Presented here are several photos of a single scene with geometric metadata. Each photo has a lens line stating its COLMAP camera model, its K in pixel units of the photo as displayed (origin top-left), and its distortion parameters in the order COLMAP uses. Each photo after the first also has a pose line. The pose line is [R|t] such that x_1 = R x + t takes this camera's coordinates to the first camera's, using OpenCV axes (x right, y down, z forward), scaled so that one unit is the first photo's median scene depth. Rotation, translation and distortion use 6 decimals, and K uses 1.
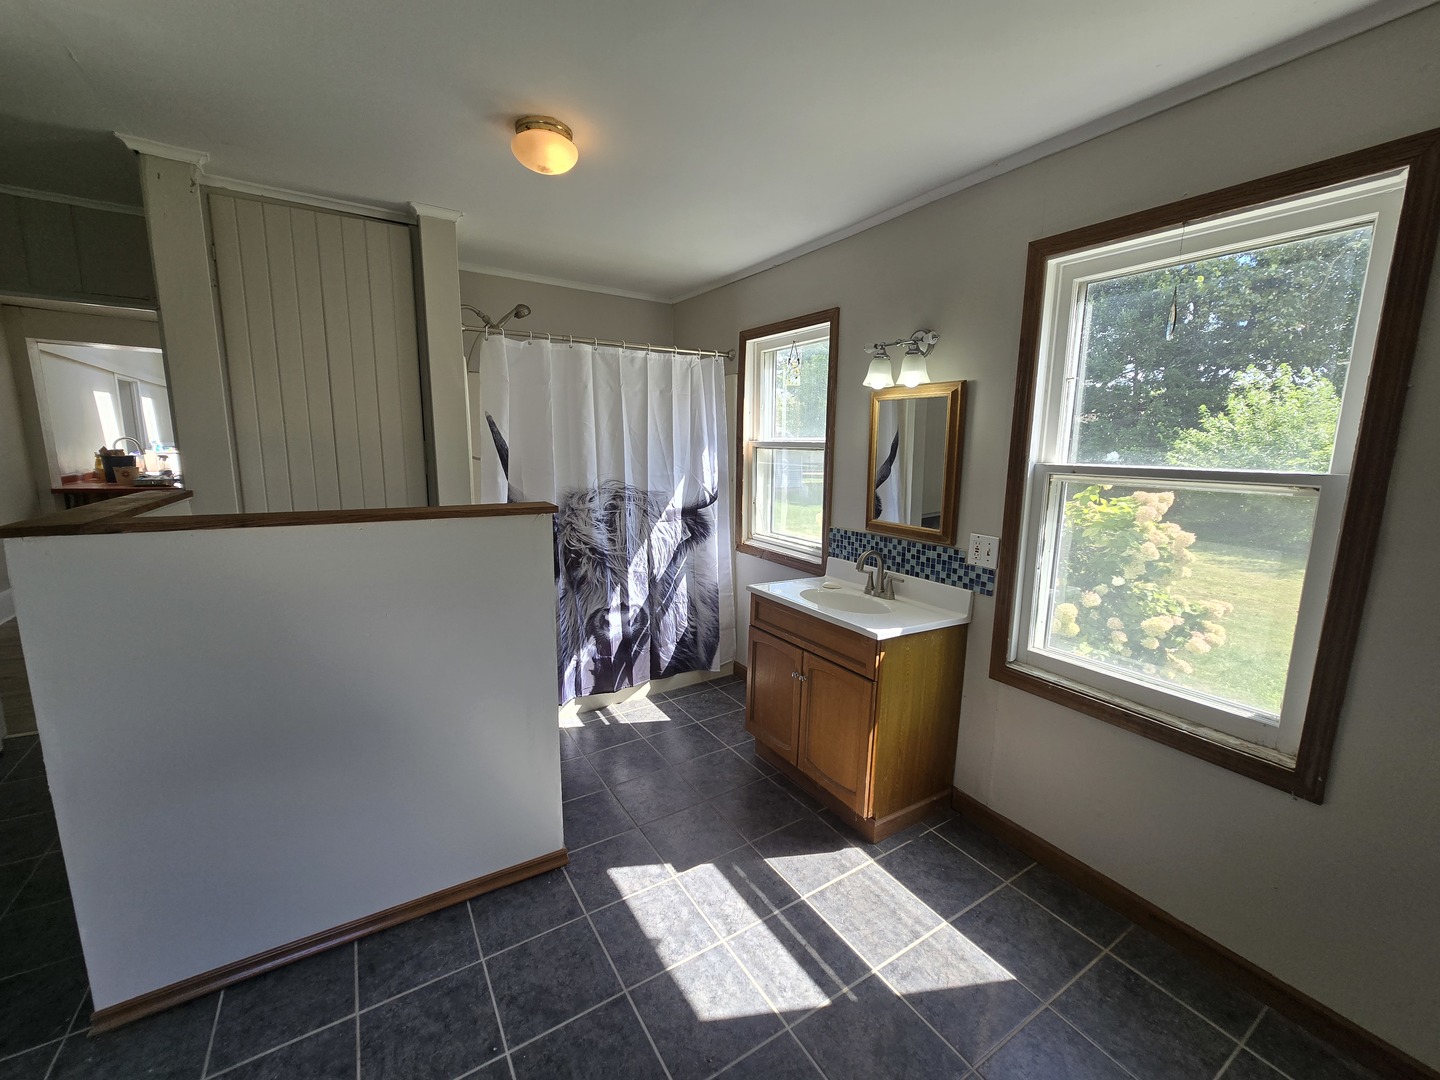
lens RADIAL K [[587.1, 0, 718.5], [0, 587.1, 542.8], [0, 0, 1]] dist [-0.002666, -0.000207]
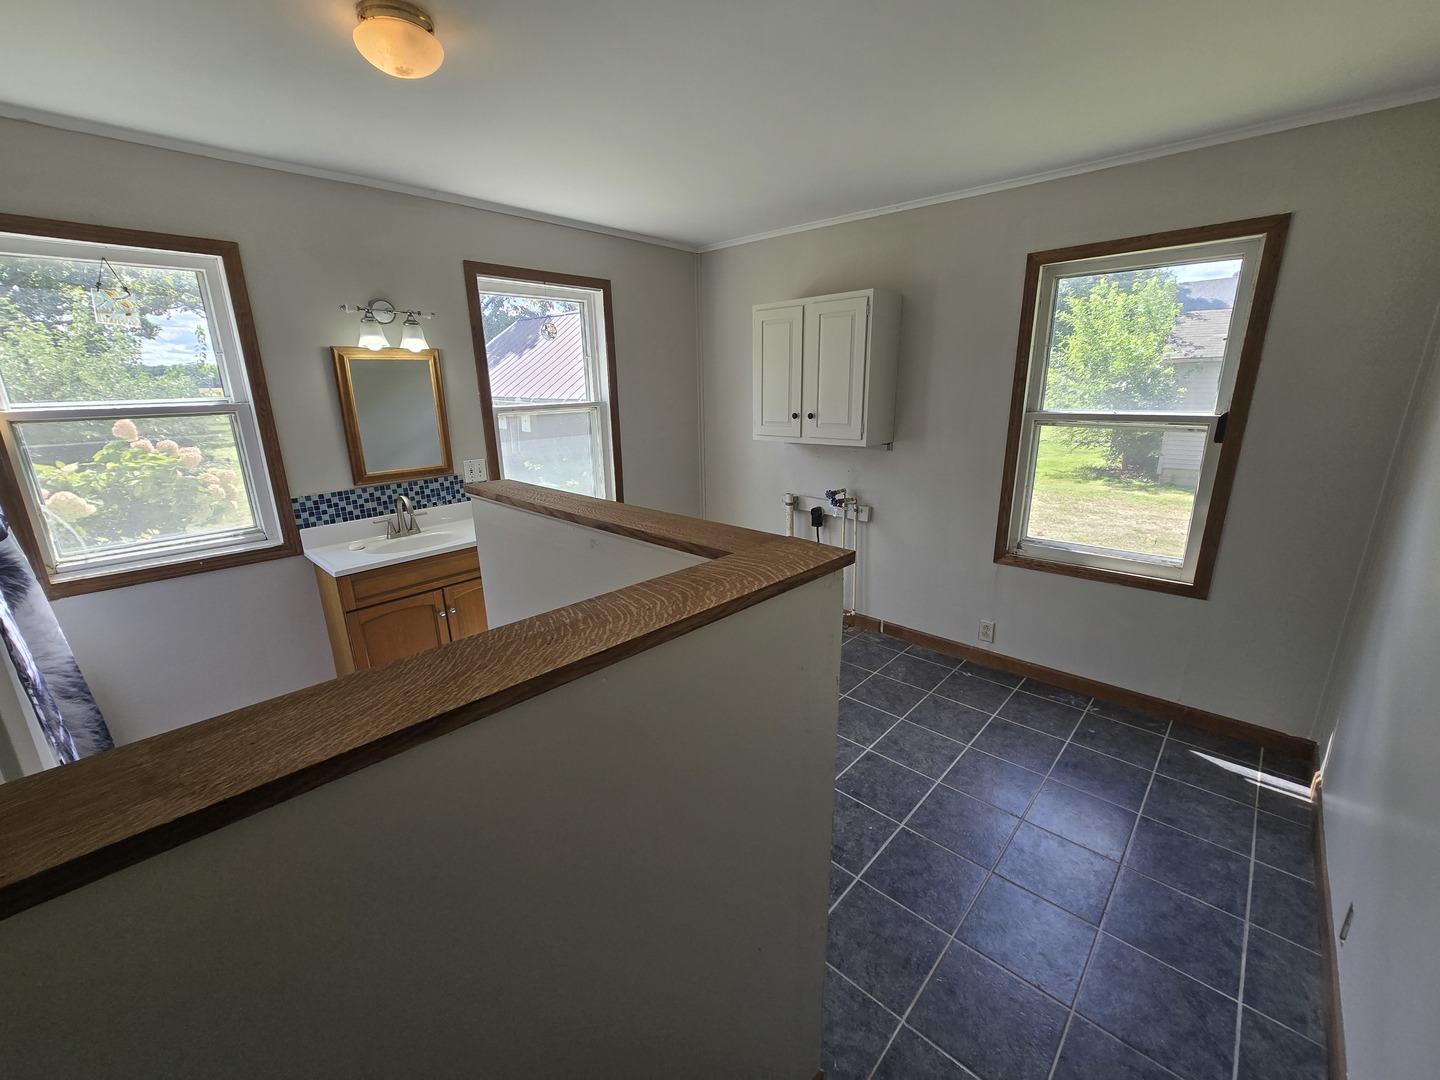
lens RADIAL K [[587.1, 0, 719.6], [0, 587.1, 535.0], [0, 0, 1]] dist [-0.002666, -0.000207]
pose [[-0.250069, -0.267873, 0.930435, -0.980210], [0.171086, 0.933621, 0.314773, -0.171376], [-0.952993, 0.237899, -0.187640, 0.660218]]
